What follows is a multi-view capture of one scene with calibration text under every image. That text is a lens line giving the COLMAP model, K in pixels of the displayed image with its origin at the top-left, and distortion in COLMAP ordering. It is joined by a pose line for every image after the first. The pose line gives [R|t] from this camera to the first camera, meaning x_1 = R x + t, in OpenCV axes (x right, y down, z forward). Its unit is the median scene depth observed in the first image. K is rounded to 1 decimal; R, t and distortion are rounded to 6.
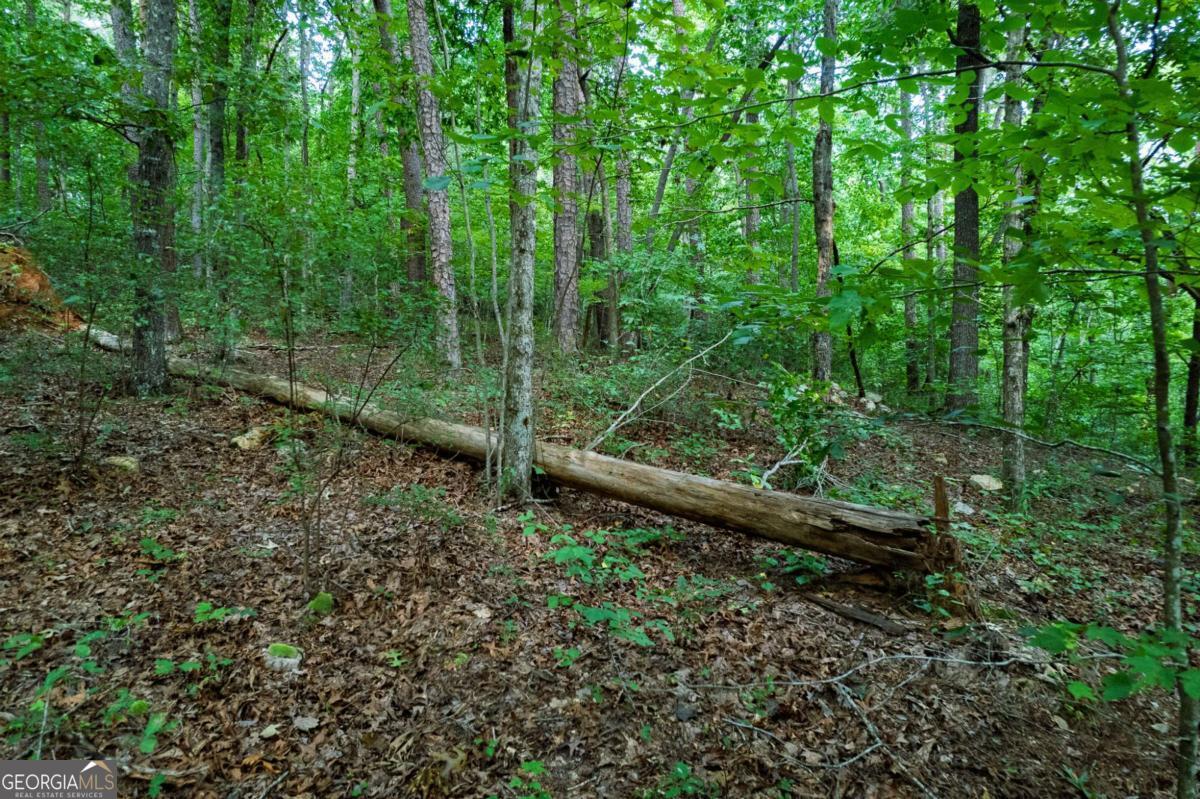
lens RADIAL K [[758.9, 0, 602.3], [0, 758.9, 402.7], [0, 0, 1]] dist [-0.032612, 0.000424]
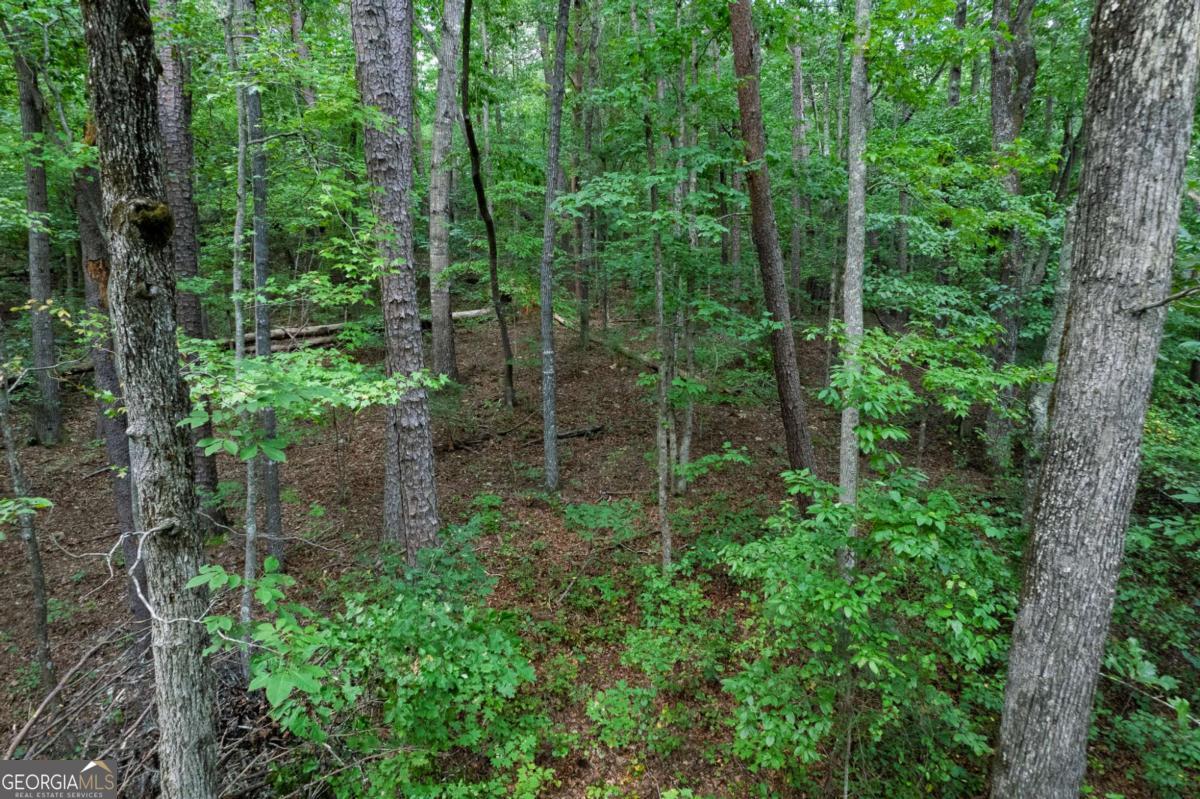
lens RADIAL K [[758.9, 0, 600.4], [0, 758.9, 399.2], [0, 0, 1]] dist [-0.032612, 0.000424]
pose [[0.894591, 0.048051, -0.444295, 1.445211], [0.008324, 0.992238, 0.124072, -0.322346], [0.446808, -0.114693, 0.887247, -2.990068]]
